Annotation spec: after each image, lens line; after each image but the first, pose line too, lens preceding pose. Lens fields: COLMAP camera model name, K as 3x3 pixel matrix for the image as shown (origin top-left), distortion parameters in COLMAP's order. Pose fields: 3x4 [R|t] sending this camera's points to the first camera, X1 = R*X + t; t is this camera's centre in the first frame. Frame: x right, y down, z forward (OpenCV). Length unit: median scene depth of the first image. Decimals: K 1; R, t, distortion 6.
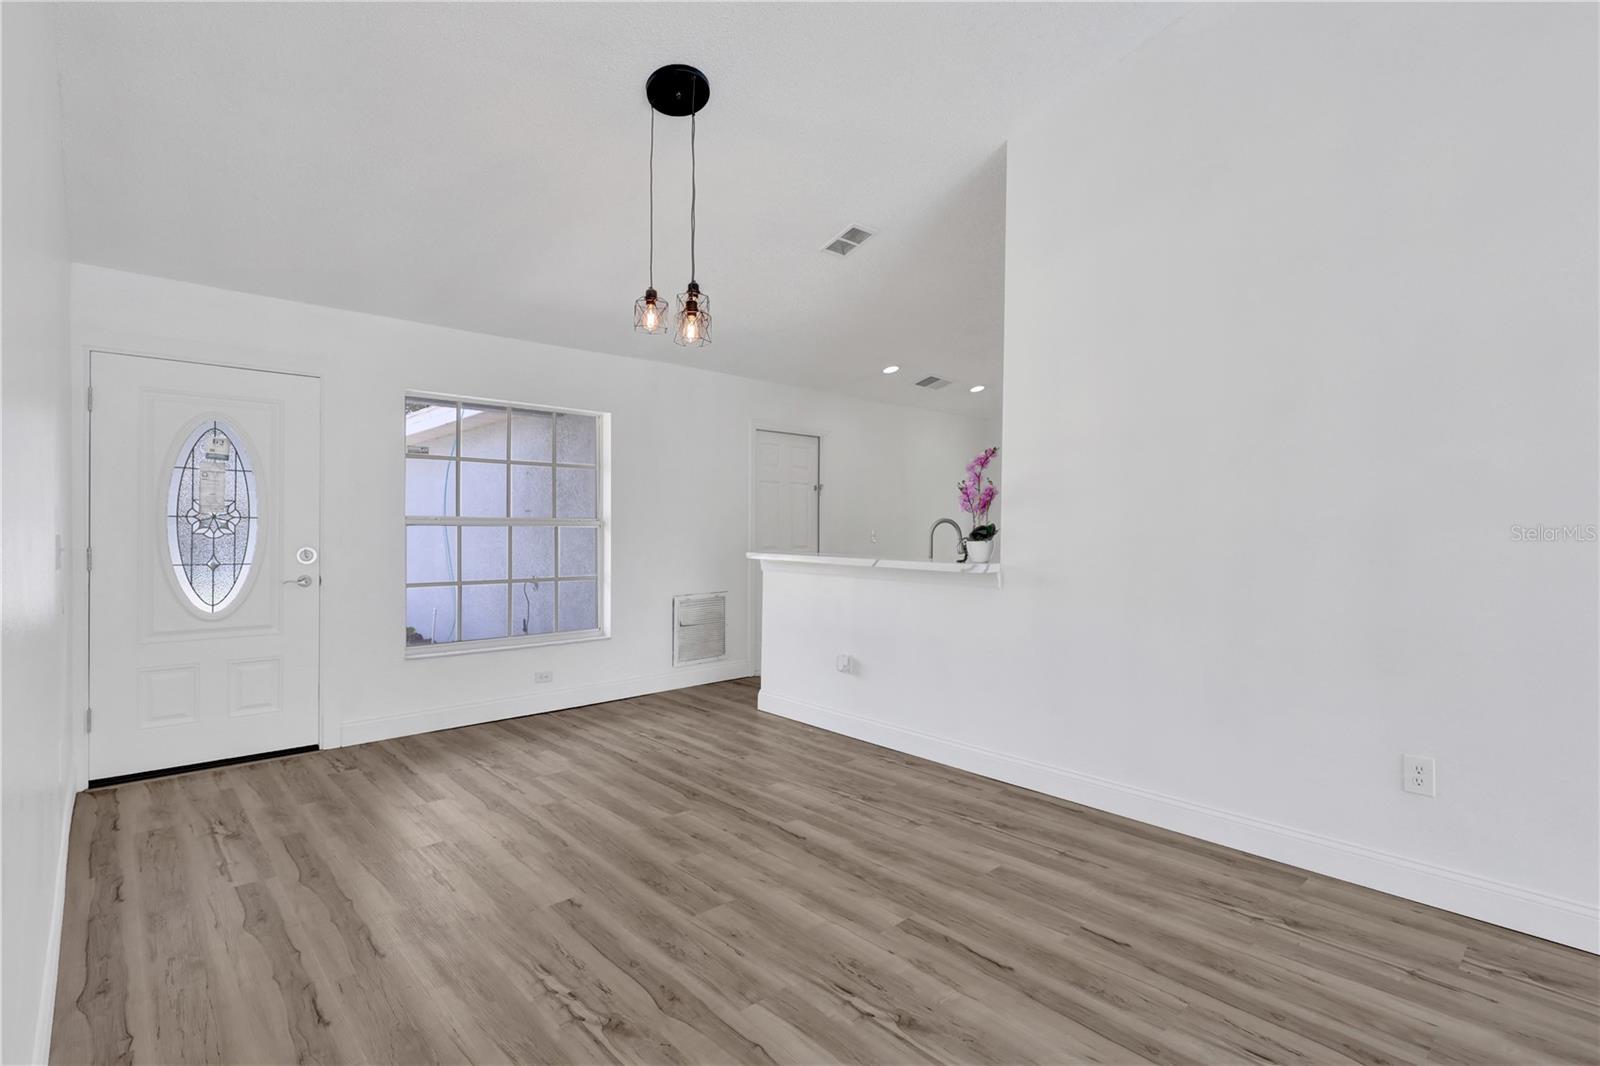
lens RADIAL K [[778.3, 0, 800.7], [0, 778.3, 526.4], [0, 0, 1]] dist [0.005045, 0.000943]
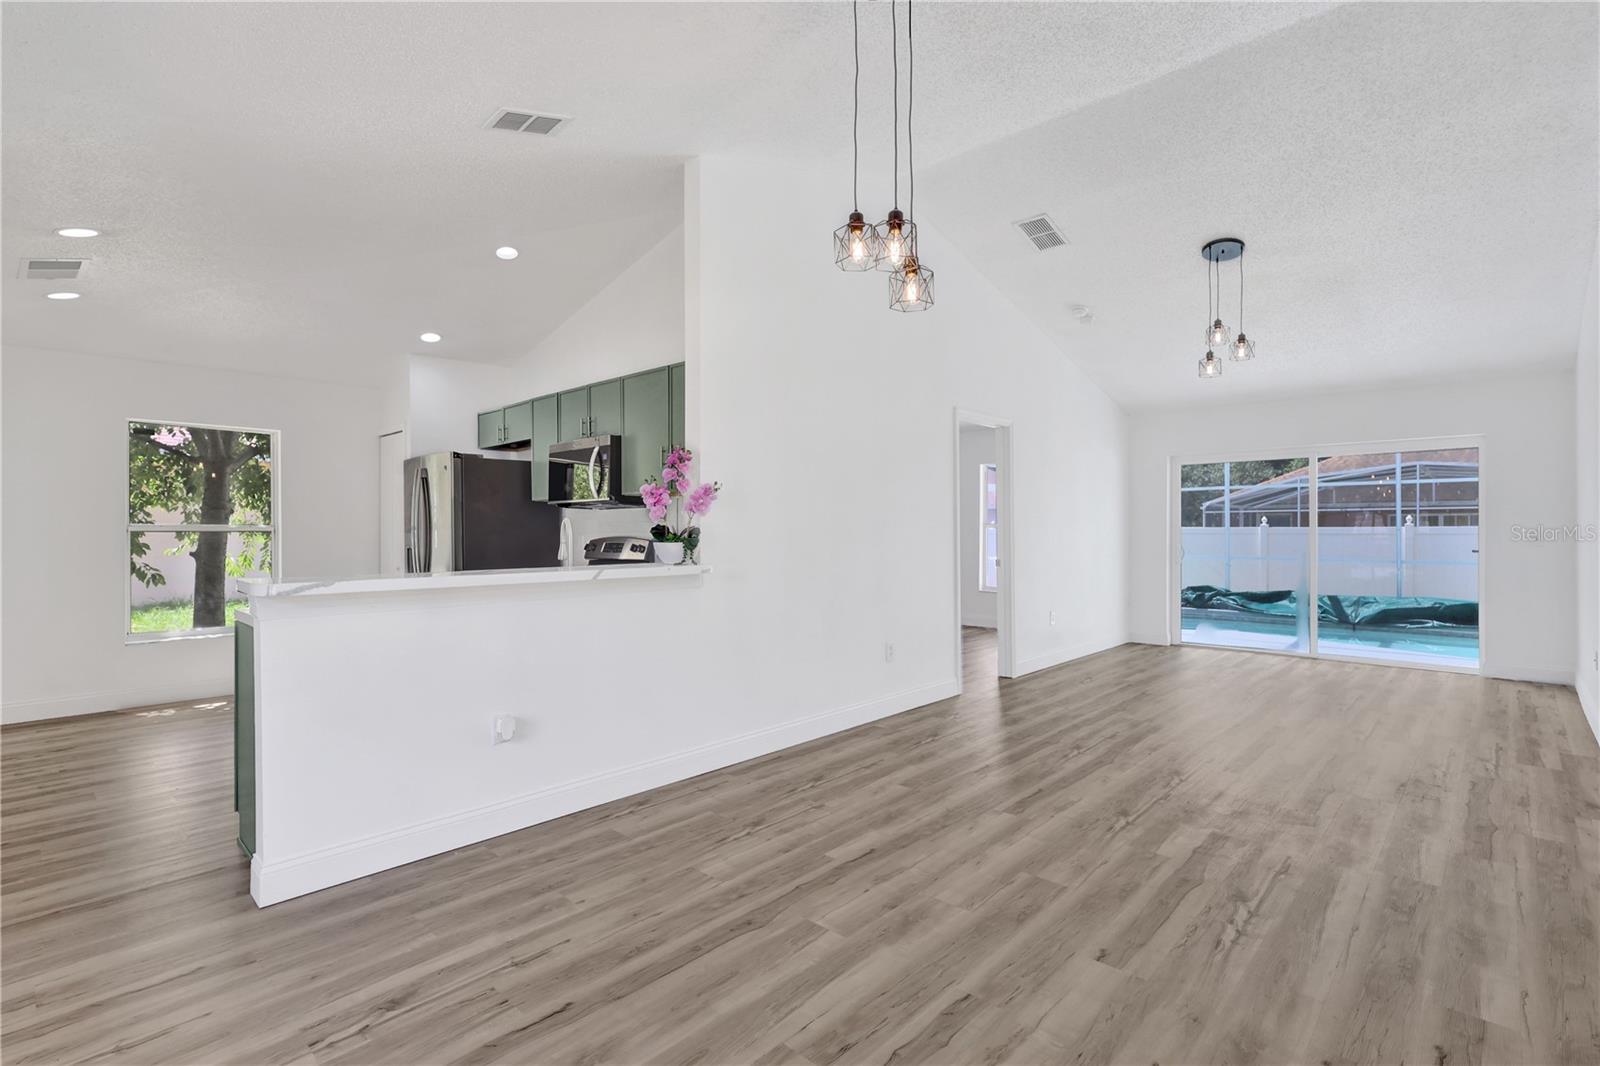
lens RADIAL K [[751.7, 0, 805.8], [0, 751.7, 527.9], [0, 0, 1]] dist [0.000490, 0.001972]
pose [[-0.087967, -0.002763, 0.996120, -0.788131], [0.006809, 0.999971, 0.003375, -0.001426], [-0.996100, 0.007080, -0.087946, 1.001679]]
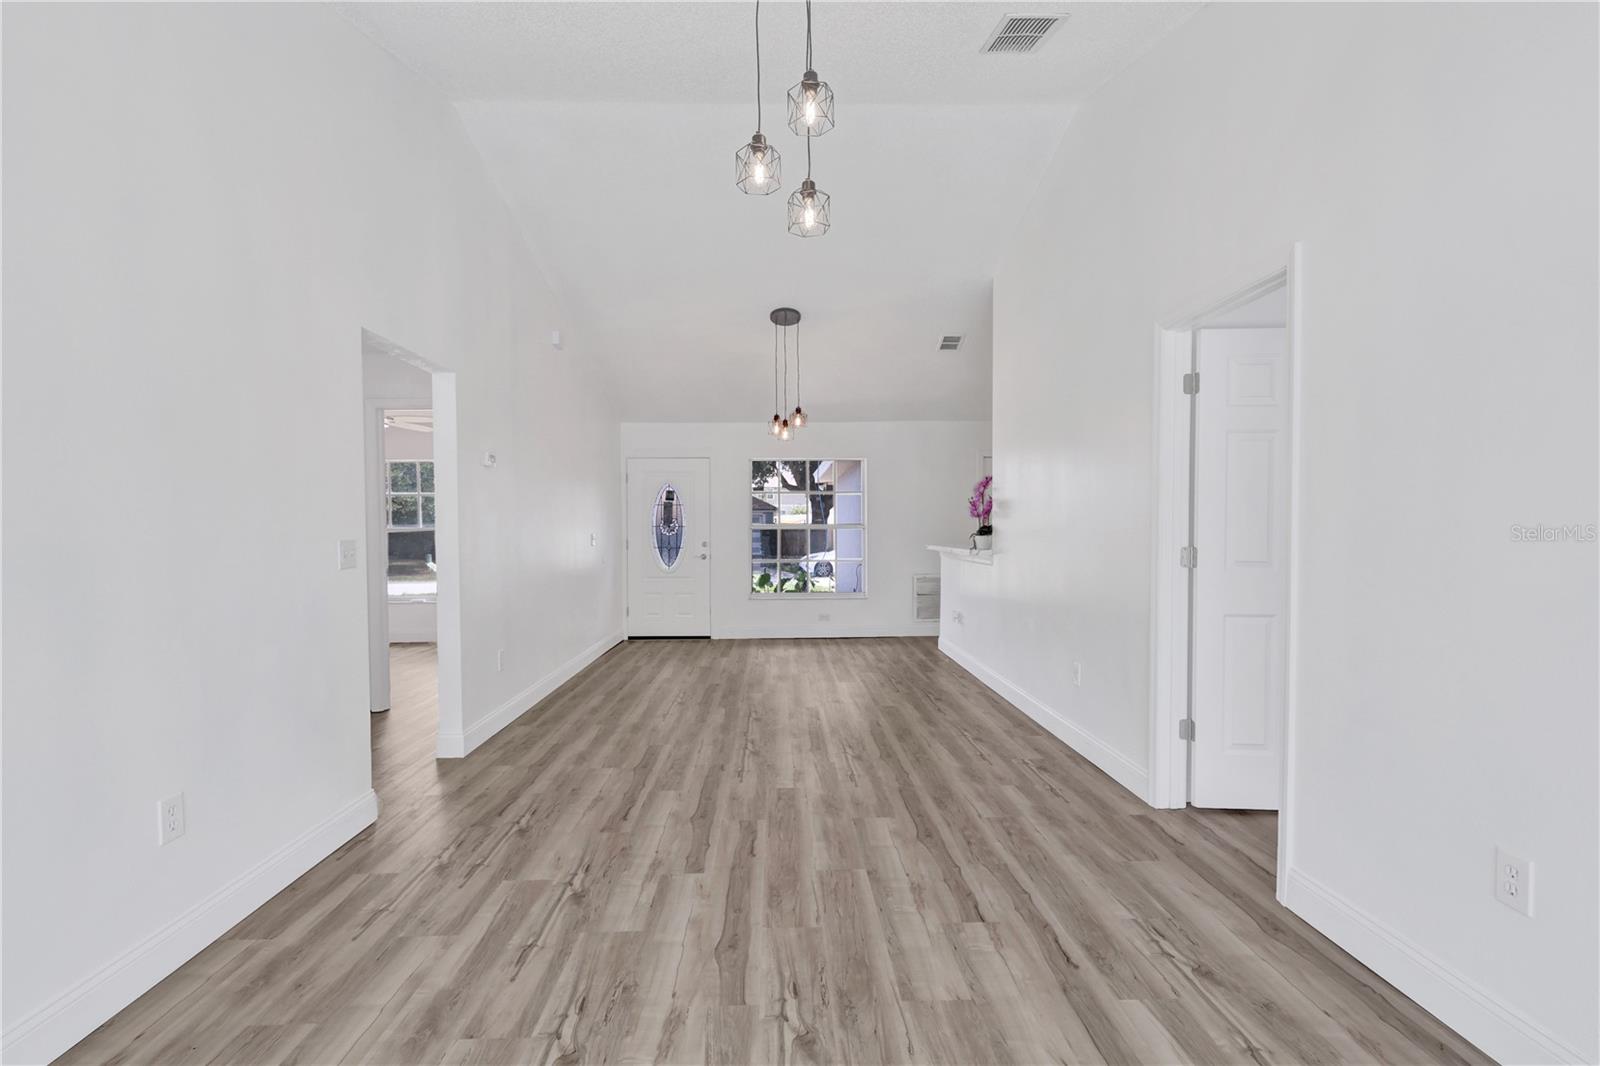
lens RADIAL K [[751.7, 0, 817.5], [0, 751.7, 562.9], [0, 0, 1]] dist [0.000490, 0.001972]
pose [[0.778019, 0.018464, -0.627970, 0.990569], [0.009602, 0.999102, 0.041273, 0.007946], [0.628168, -0.038141, 0.777142, -0.418943]]
